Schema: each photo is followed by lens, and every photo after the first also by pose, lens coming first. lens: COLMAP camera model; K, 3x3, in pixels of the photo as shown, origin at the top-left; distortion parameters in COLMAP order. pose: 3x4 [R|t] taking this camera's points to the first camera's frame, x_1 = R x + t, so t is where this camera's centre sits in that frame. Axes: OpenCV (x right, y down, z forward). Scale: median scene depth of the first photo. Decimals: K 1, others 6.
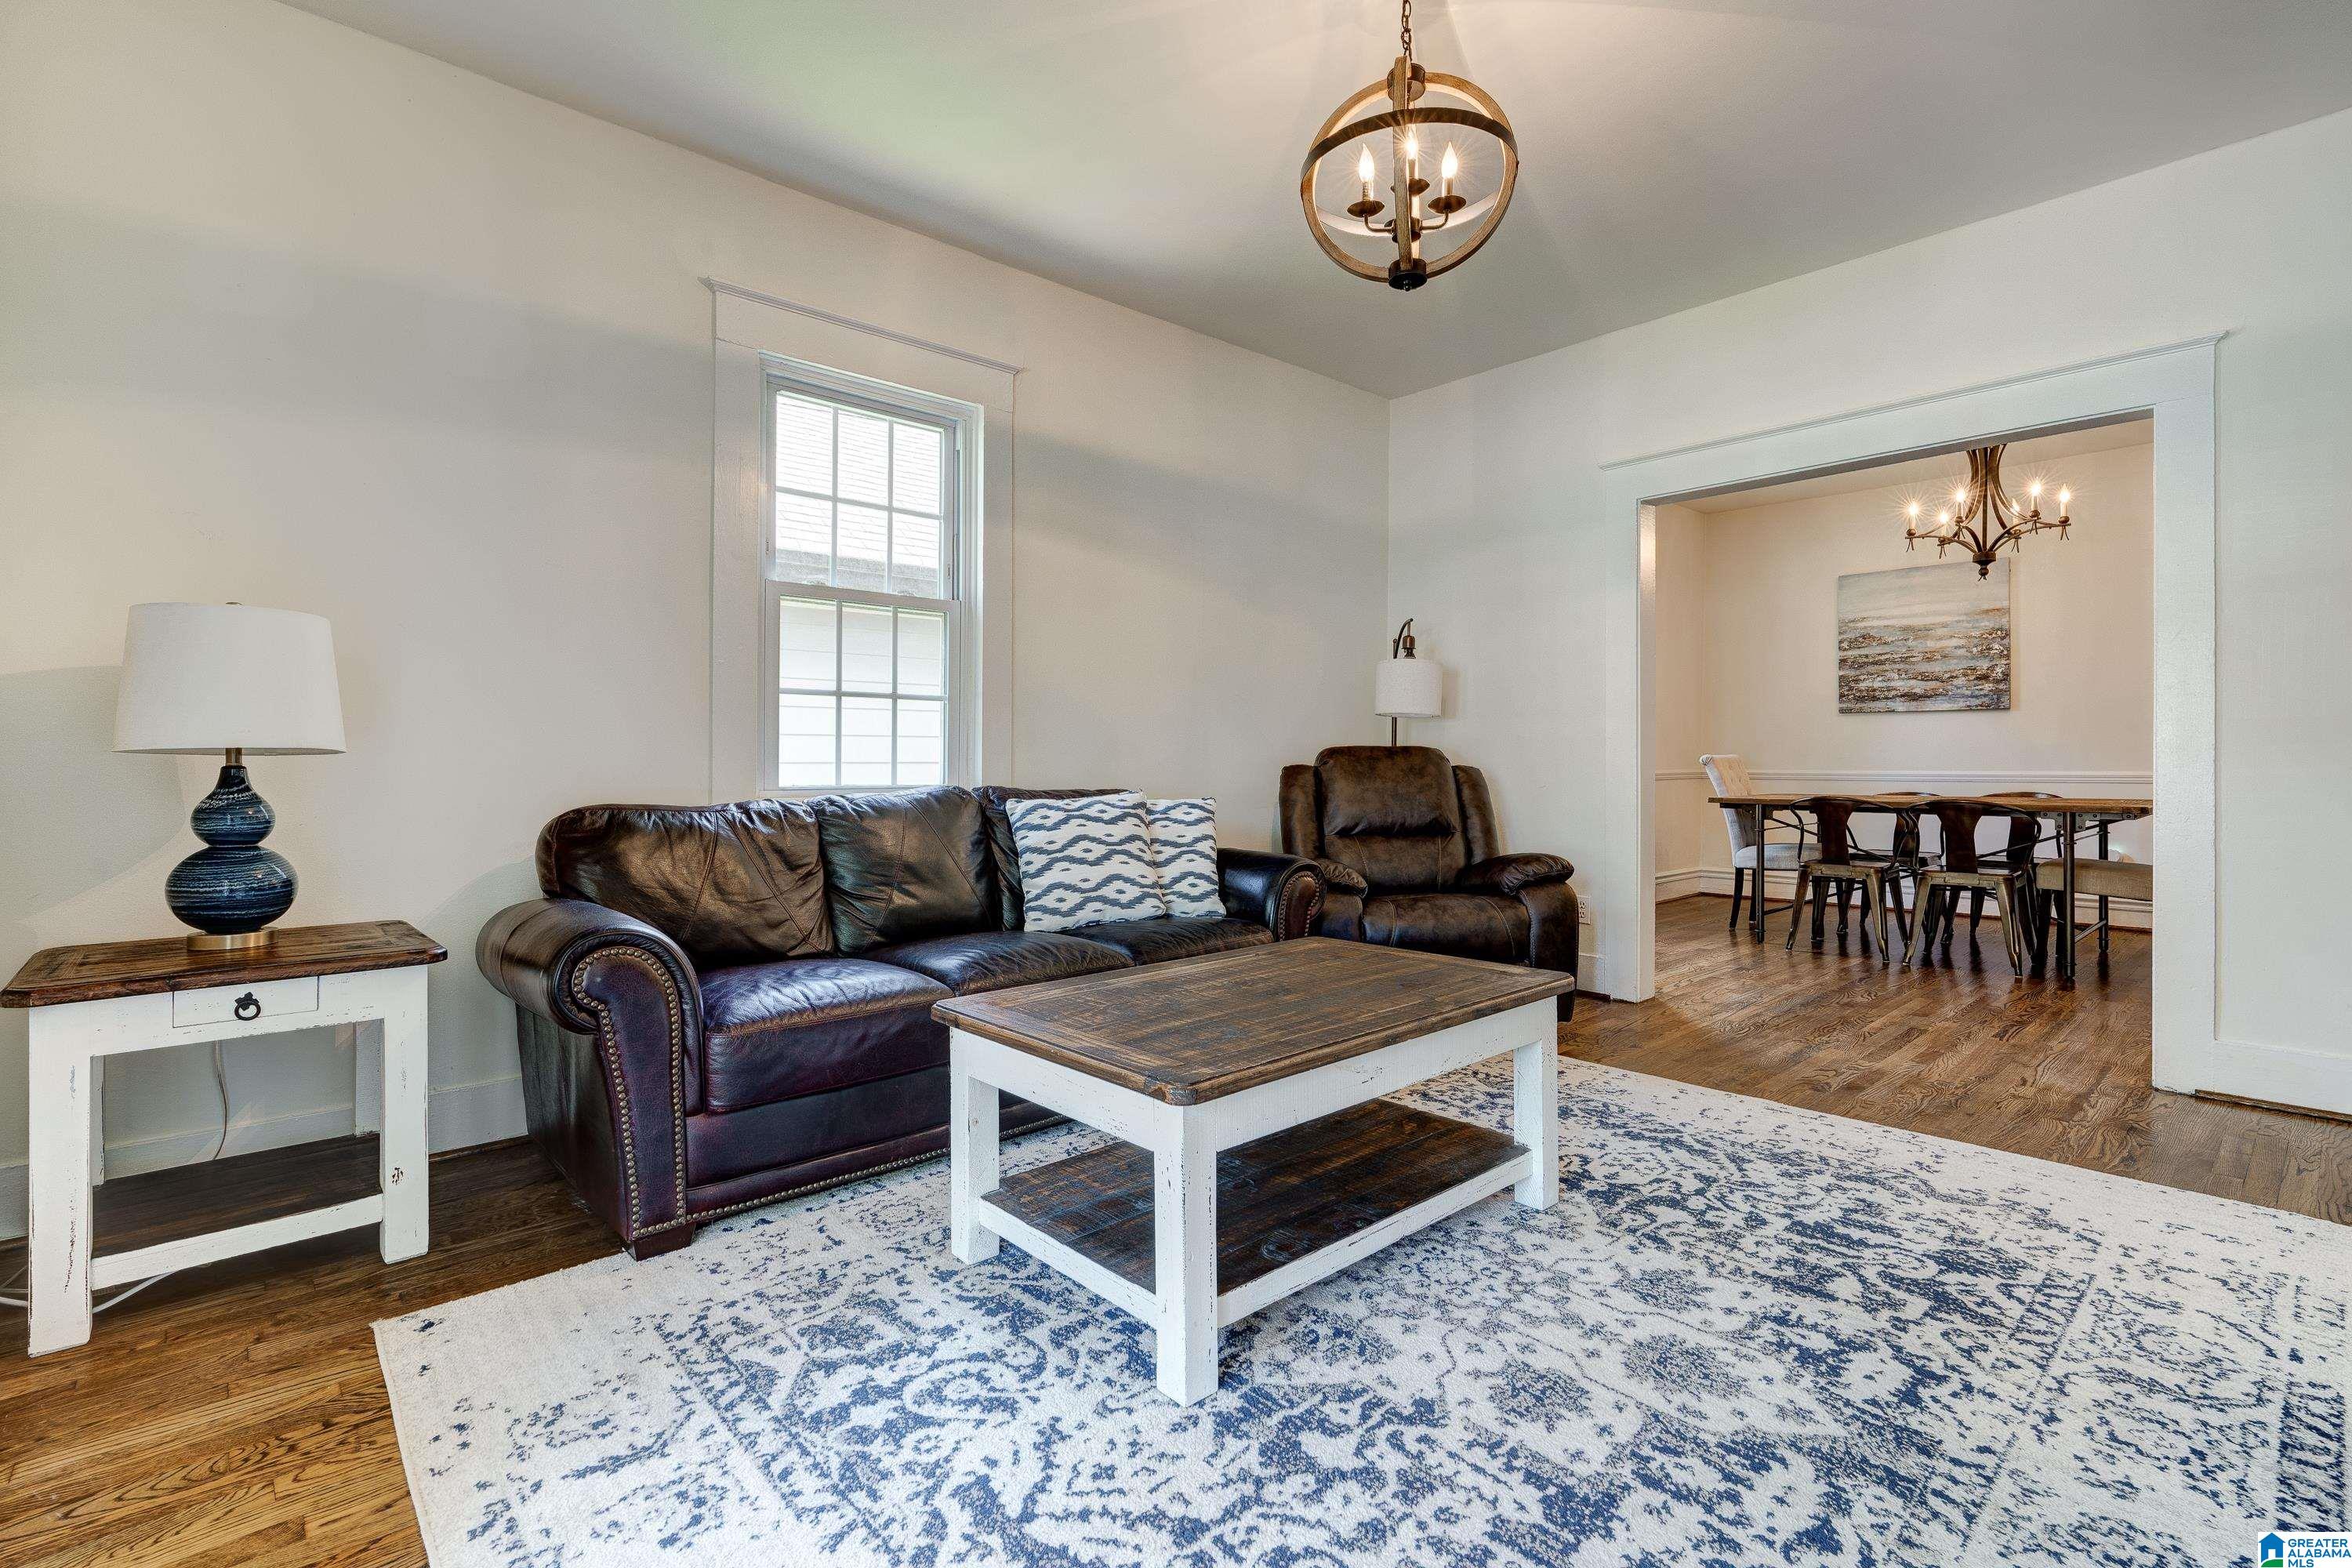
lens RADIAL K [[1070.0, 0, 1186.1], [0, 1070.0, 772.8], [0, 0, 1]] dist [-0.005280, 0.001619]
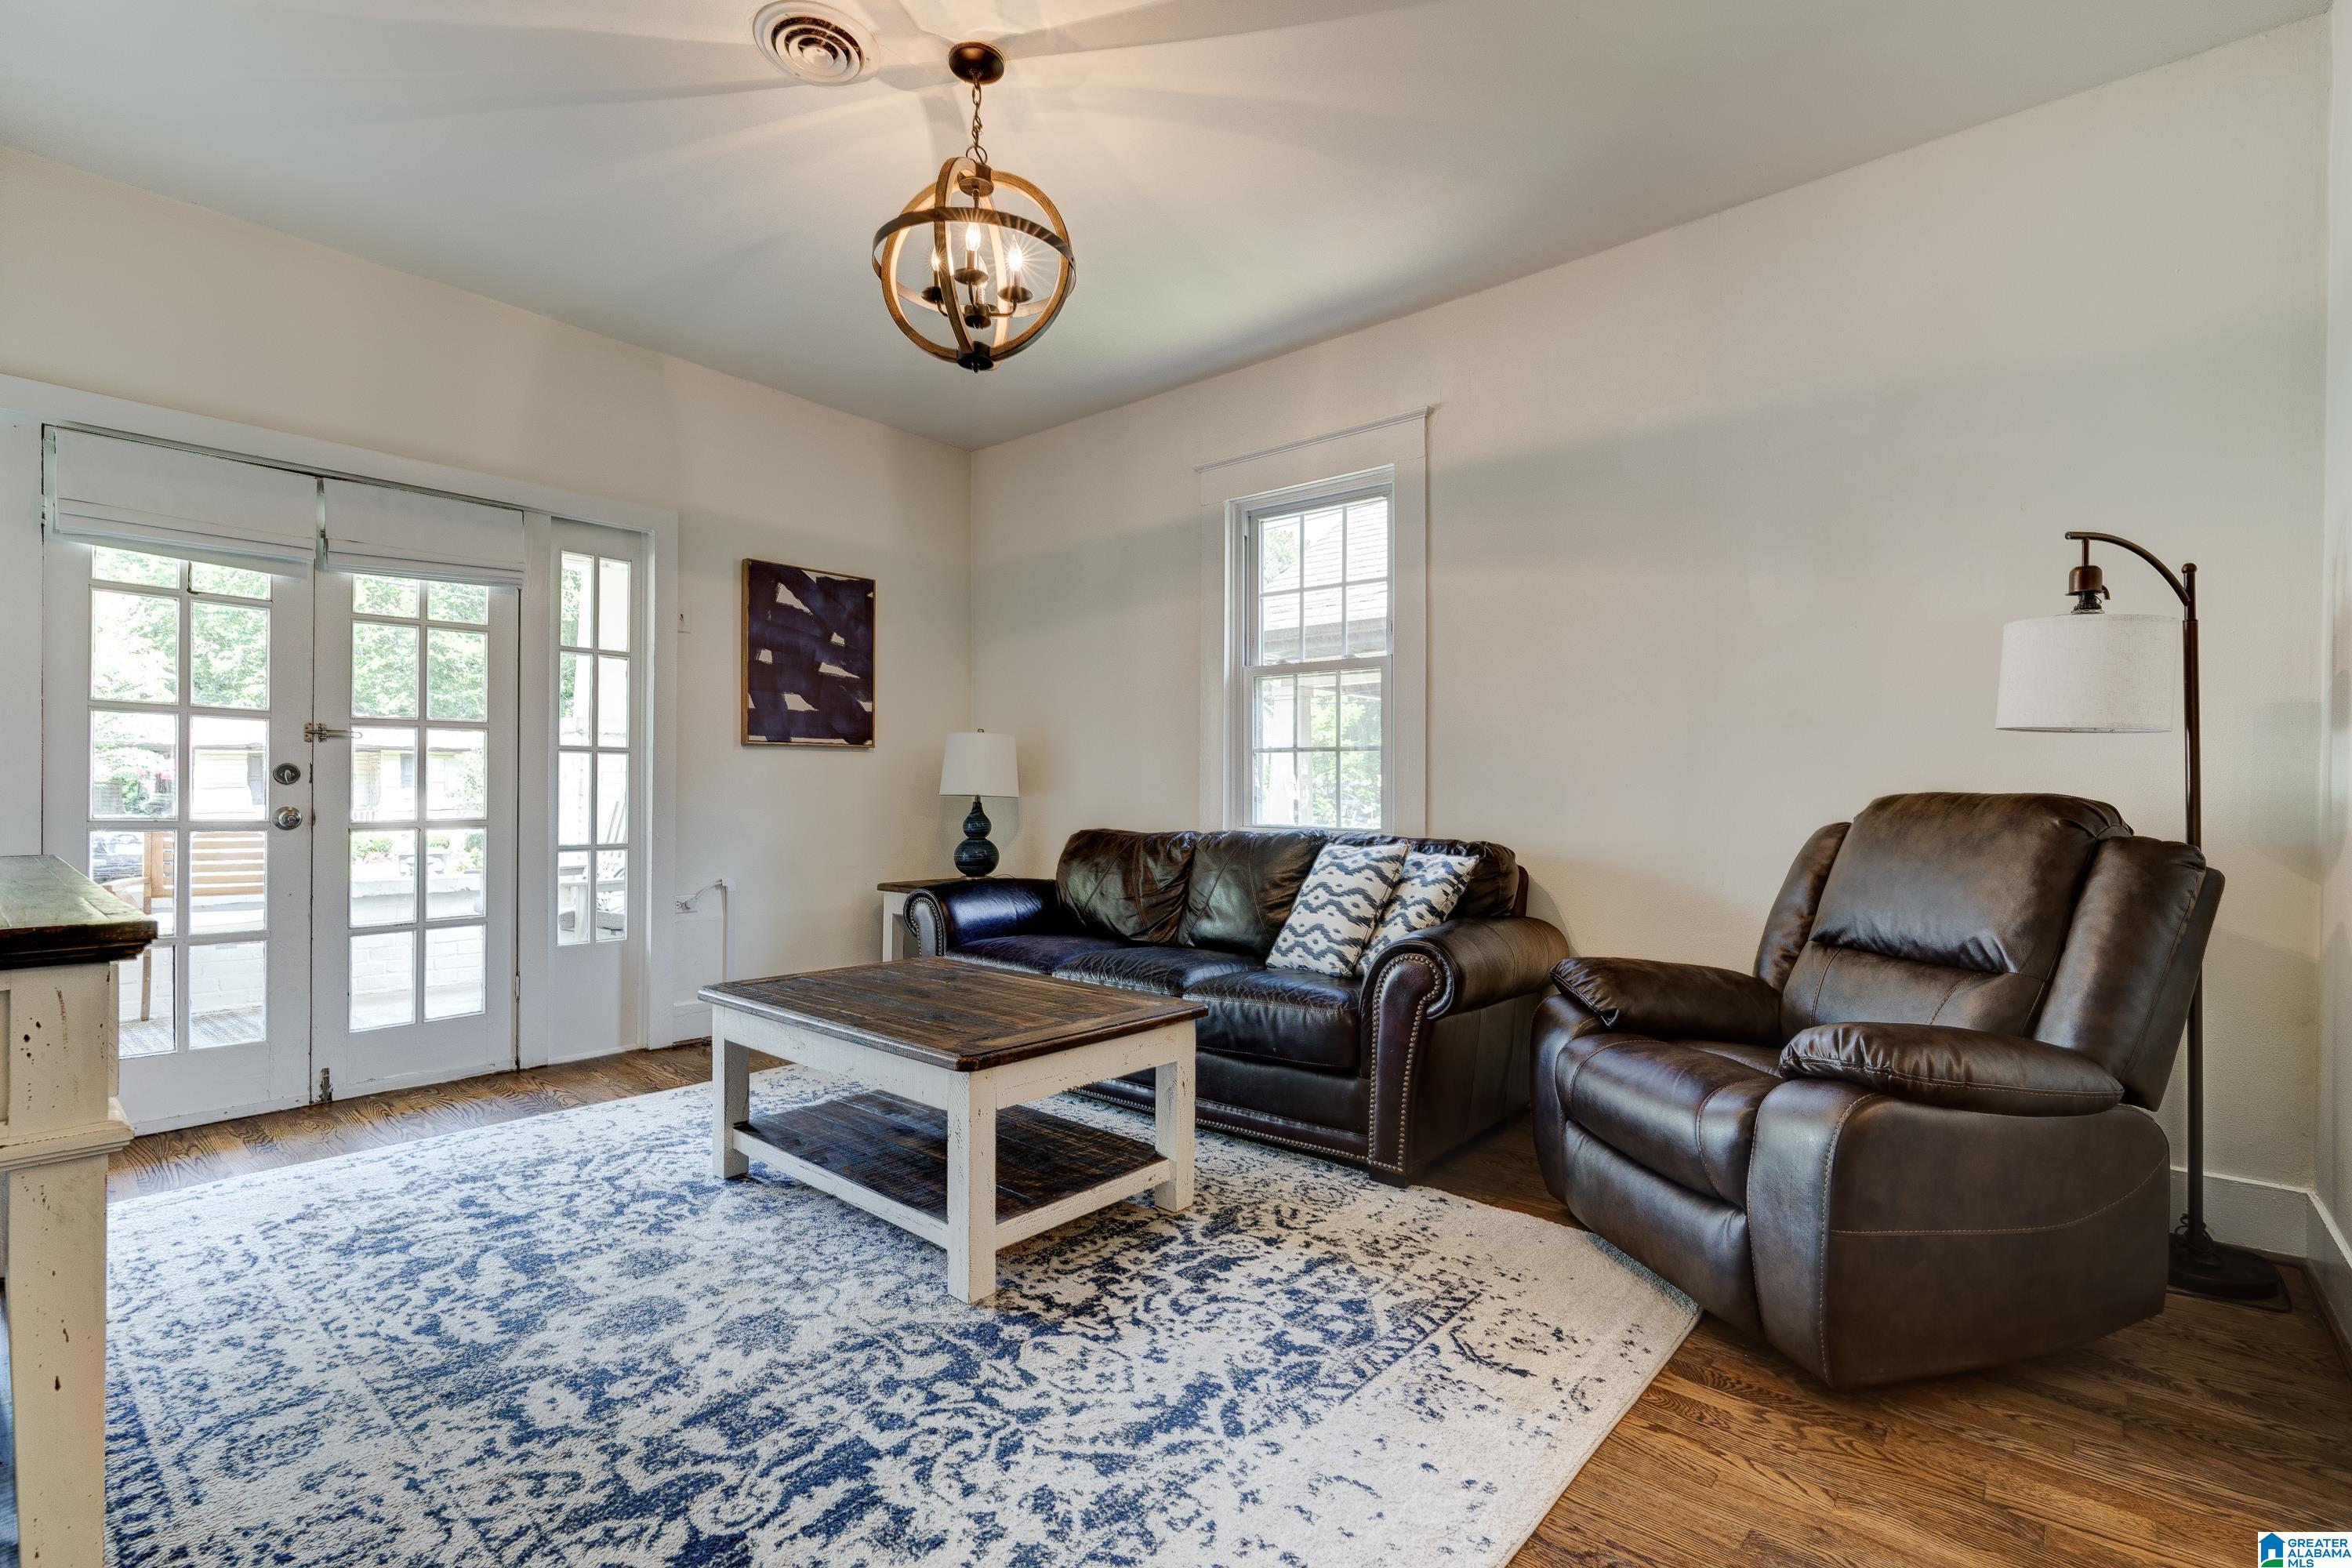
lens RADIAL K [[1070.0, 0, 1184.8], [0, 1070.0, 777.6], [0, 0, 1]] dist [-0.005280, 0.001619]
pose [[0.120419, -0.008035, -0.992691, 1.446522], [-0.017165, 0.999801, -0.010175, -0.042742], [0.992575, 0.018265, 0.120257, 1.211508]]
